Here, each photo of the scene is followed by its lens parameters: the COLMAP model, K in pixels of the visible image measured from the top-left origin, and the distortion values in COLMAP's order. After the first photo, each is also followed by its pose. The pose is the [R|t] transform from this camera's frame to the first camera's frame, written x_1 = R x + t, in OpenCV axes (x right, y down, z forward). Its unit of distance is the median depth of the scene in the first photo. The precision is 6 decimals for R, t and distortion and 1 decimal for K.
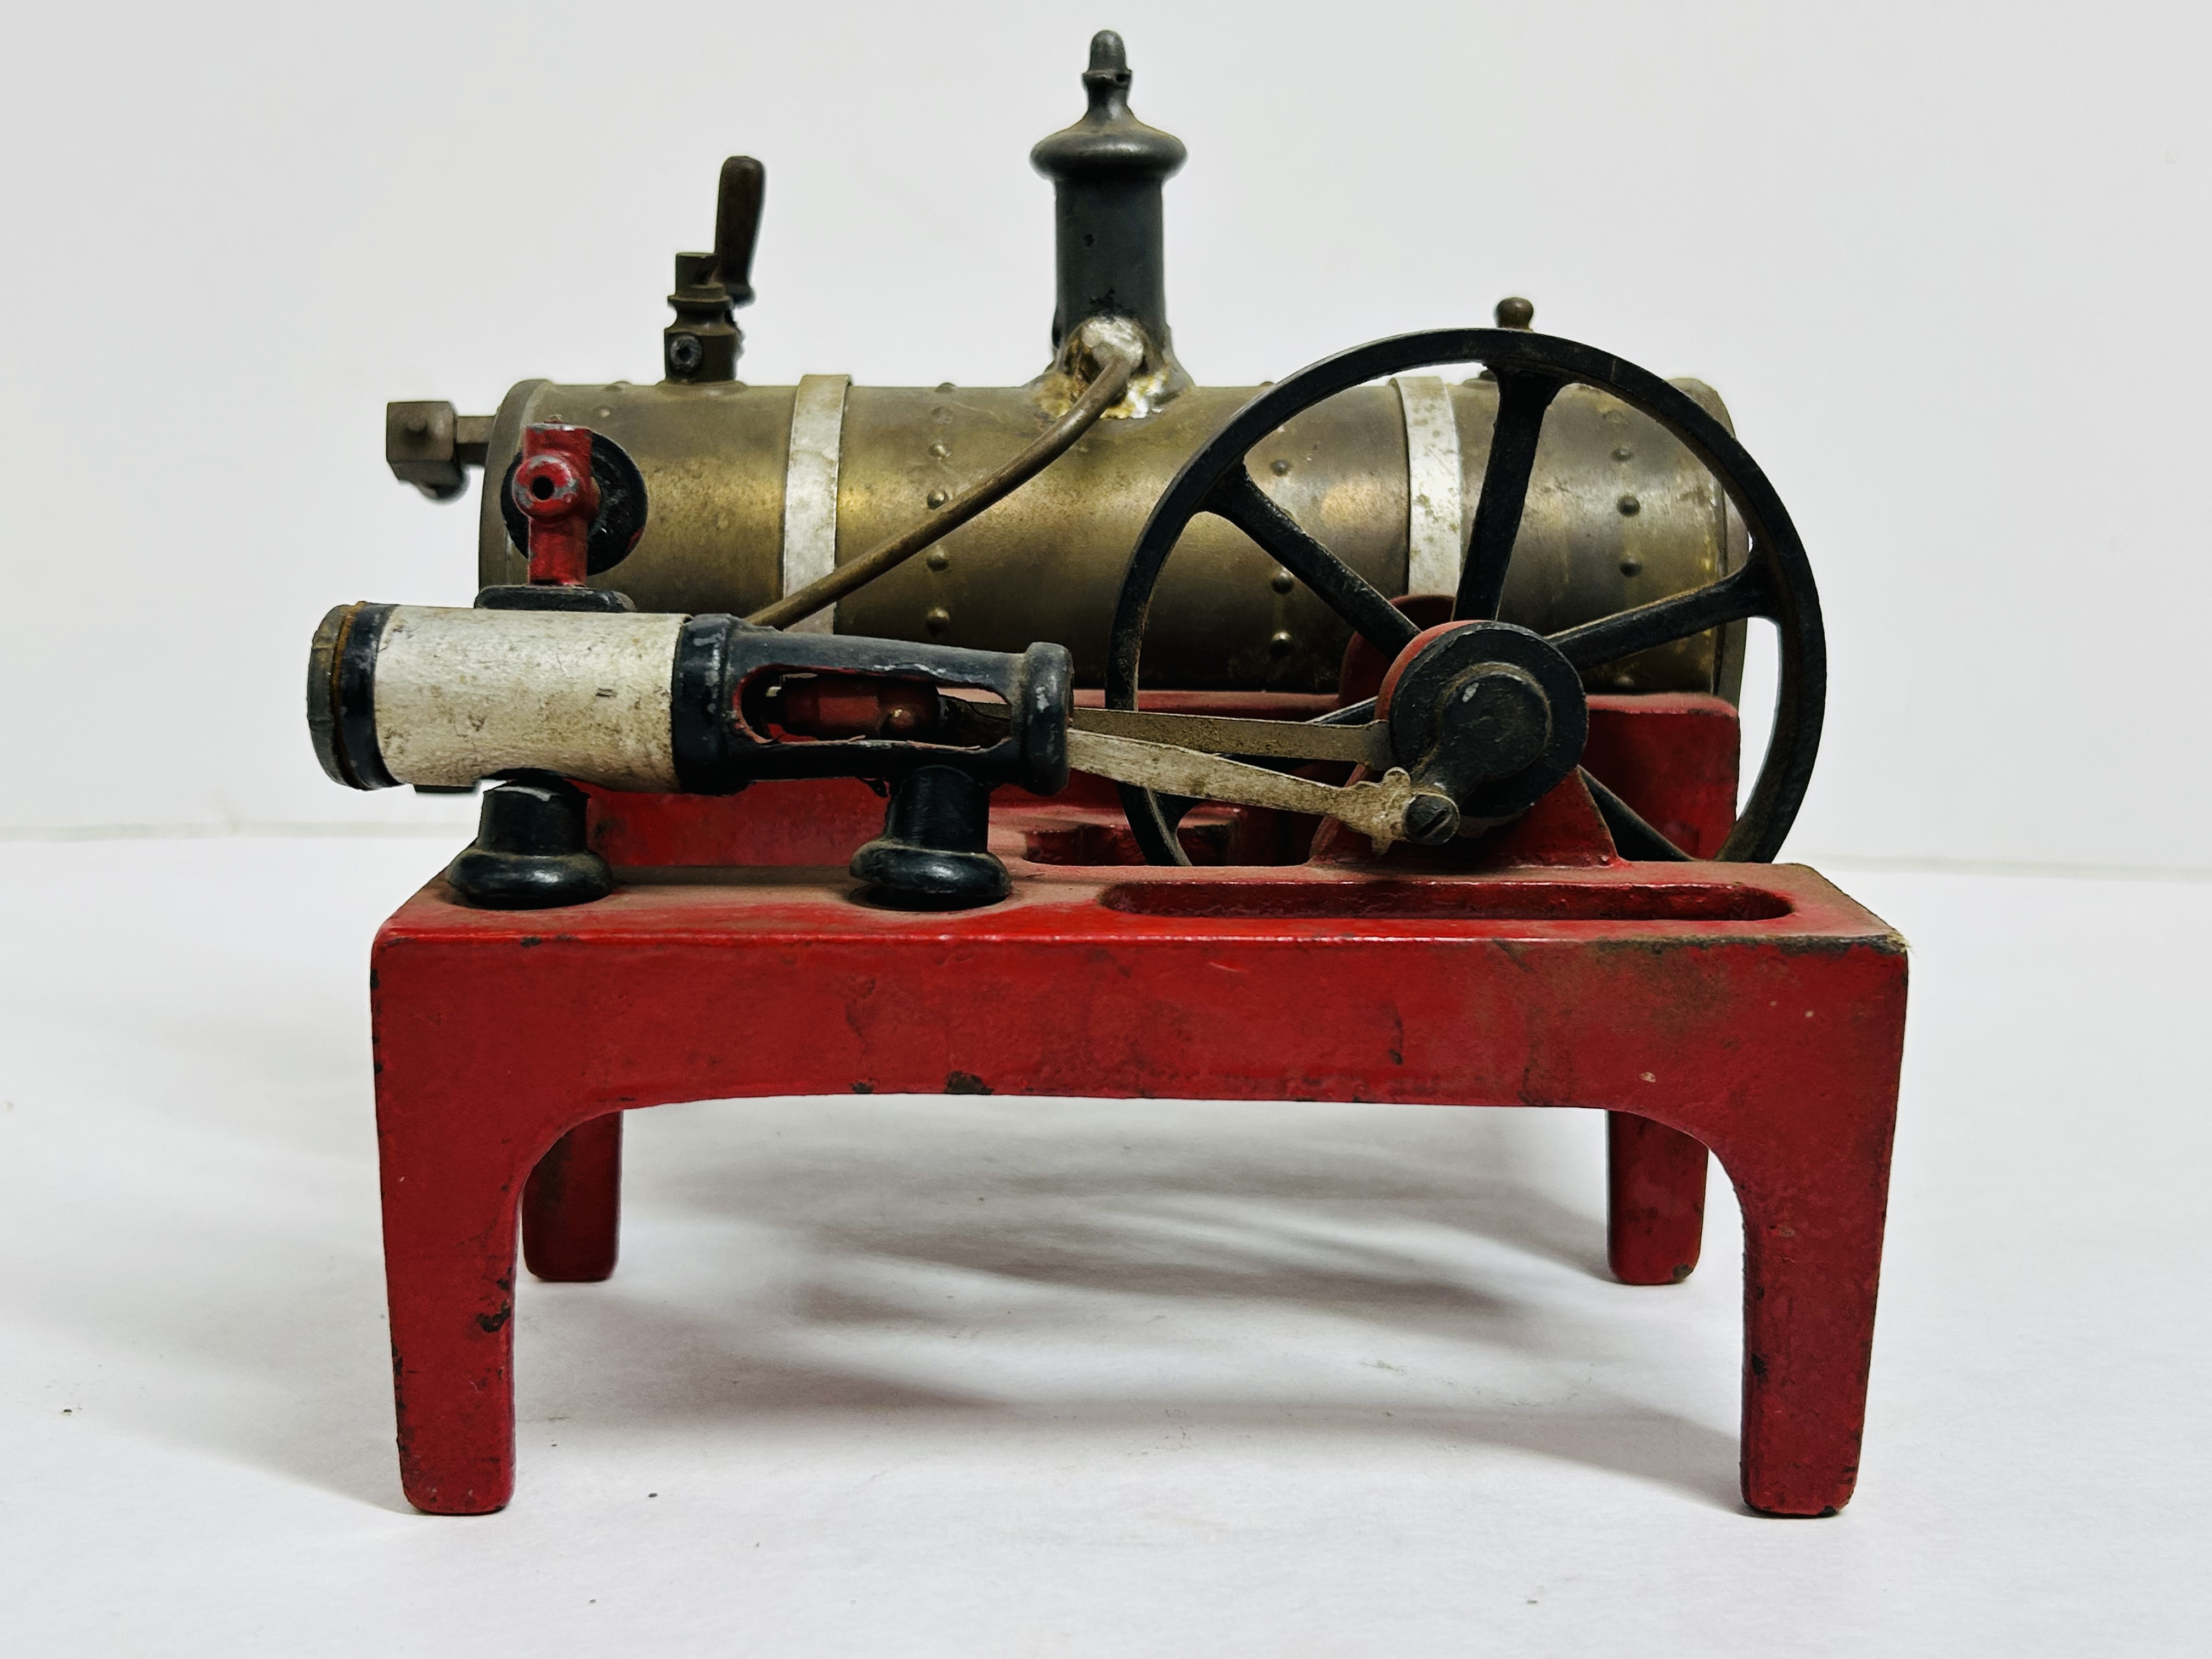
lens RADIAL K [[2309.4, 0, 1106.0], [0, 2309.4, 829.5], [0, 0, 1]] dist [0.015611, -0.004790]
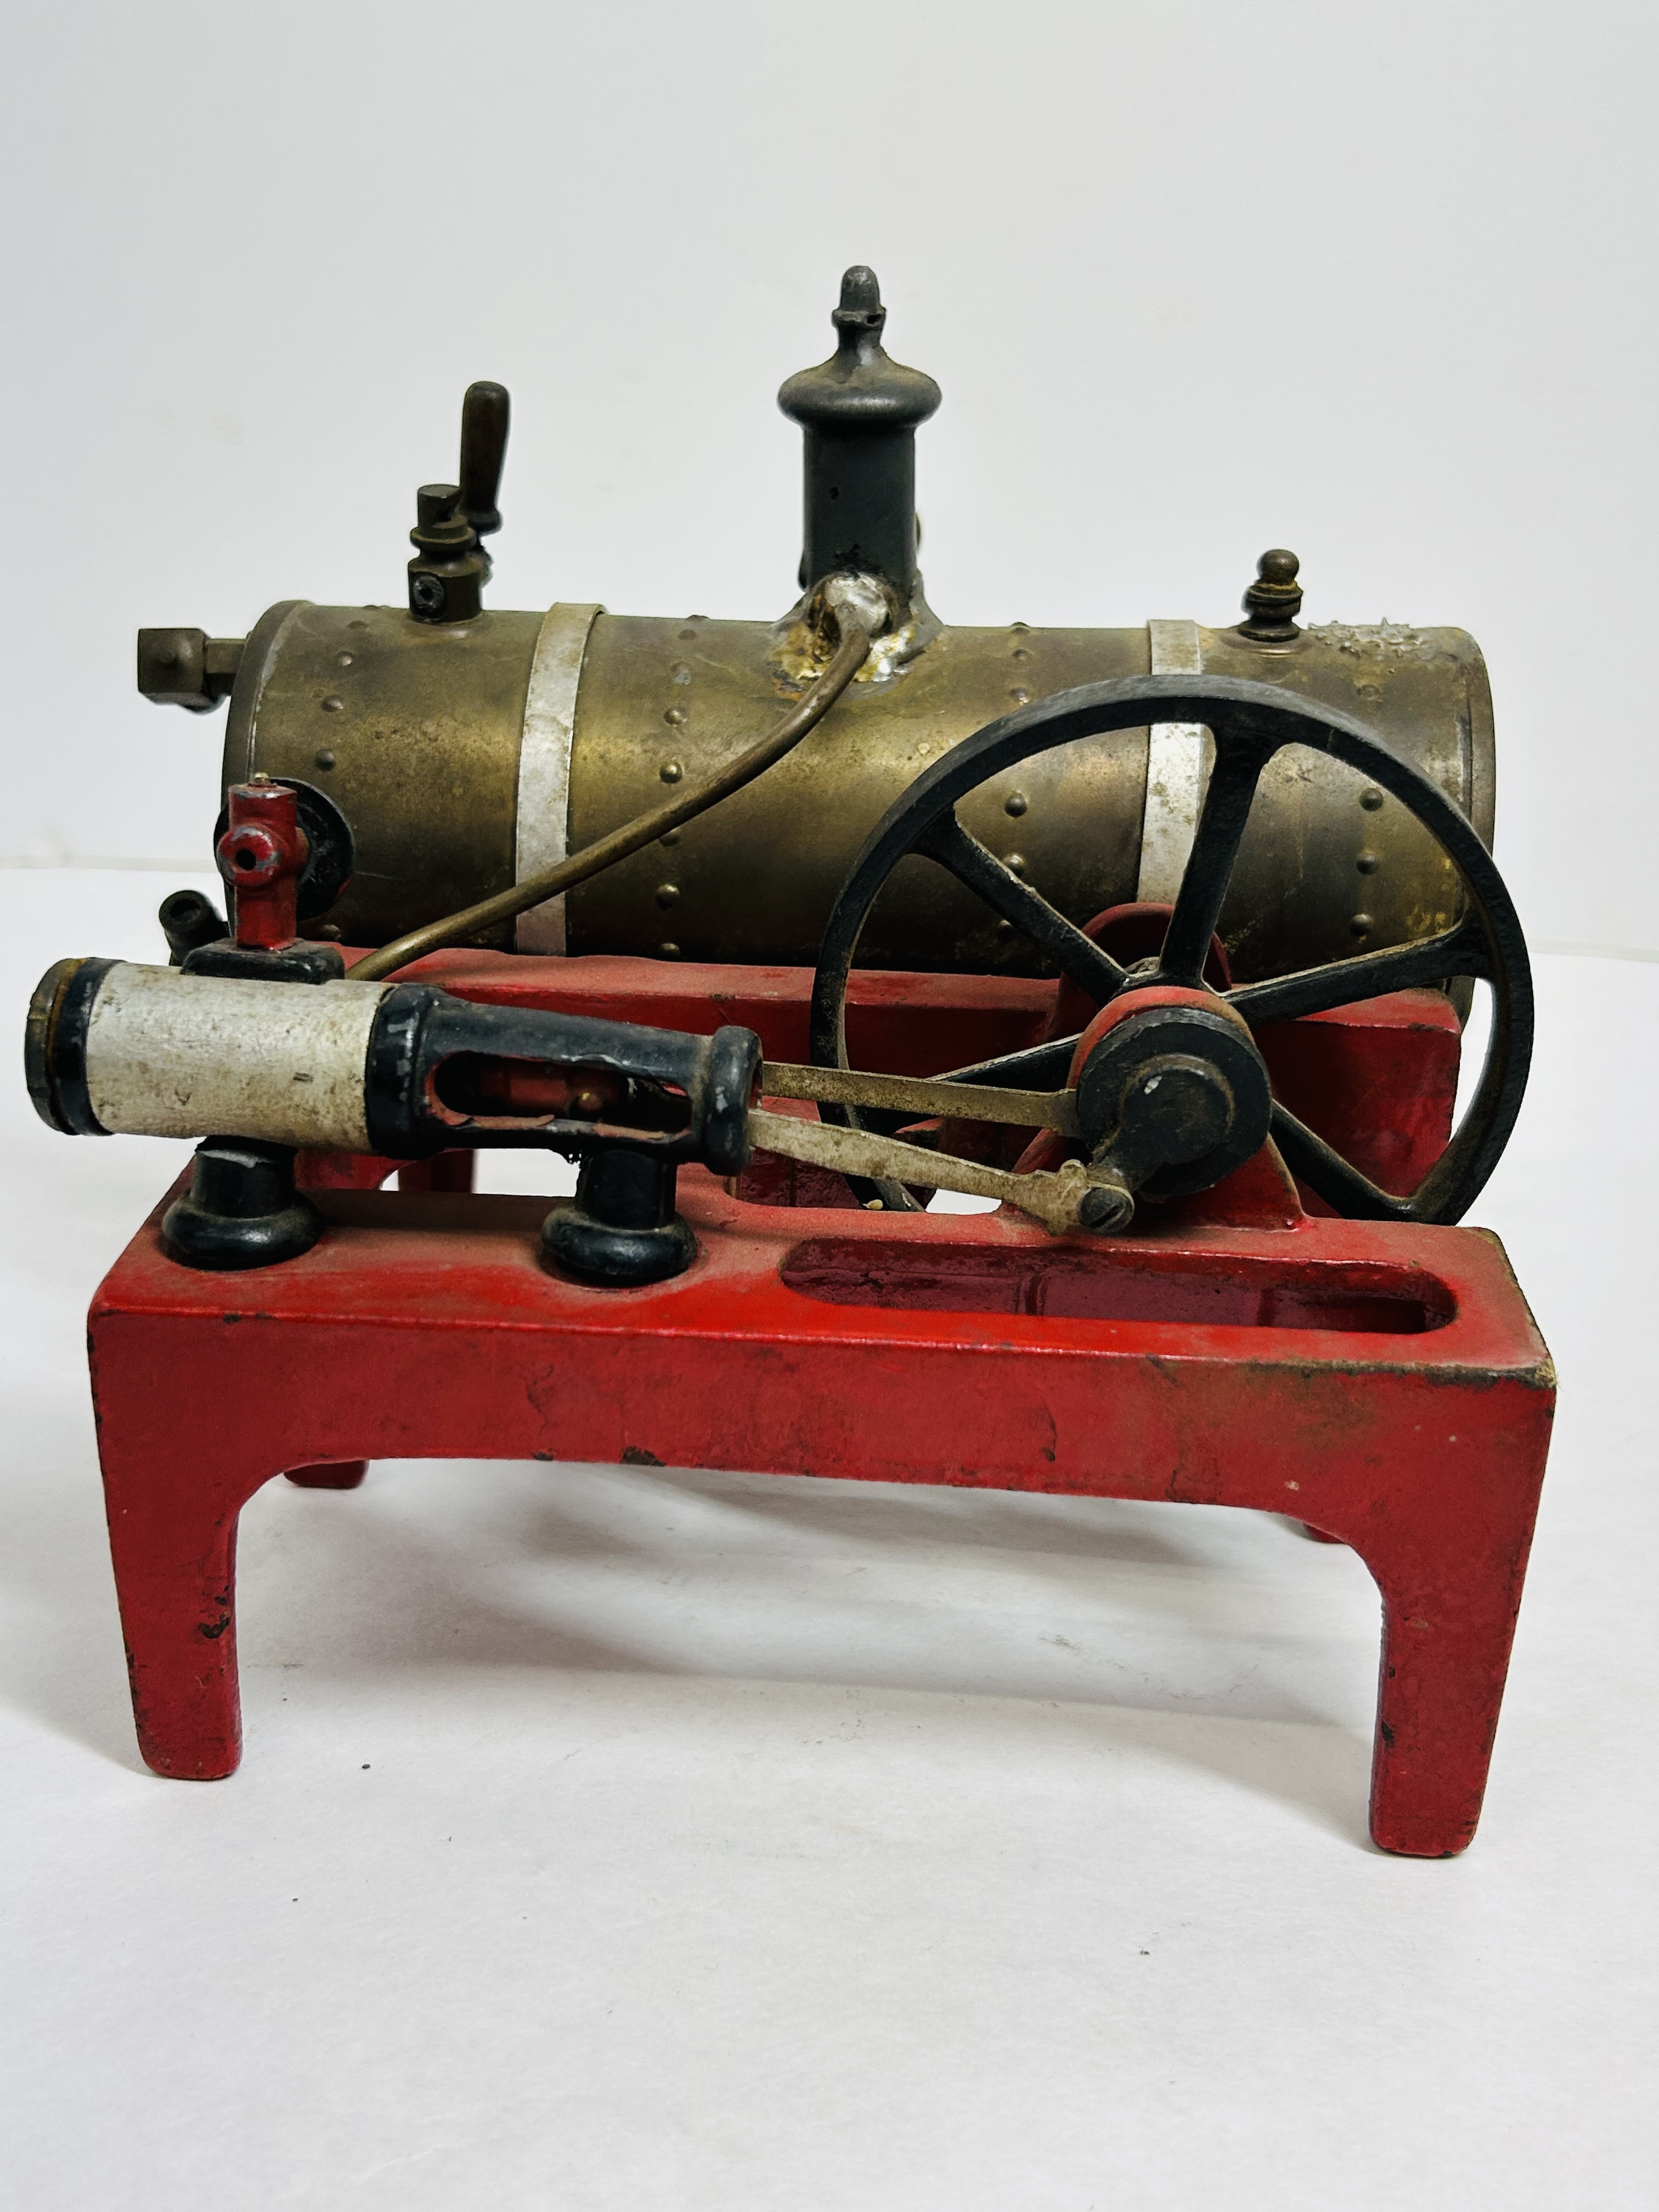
lens RADIAL K [[2309.4, 0, 829.5], [0, 2309.4, 1106.0], [0, 0, 1]] dist [0.015611, -0.004790]
pose [[0.996710, 0.042727, -0.068879, 0.086810], [-0.028643, 0.980620, 0.193816, -0.241799], [0.075825, -0.191205, 0.978617, 0.000102]]
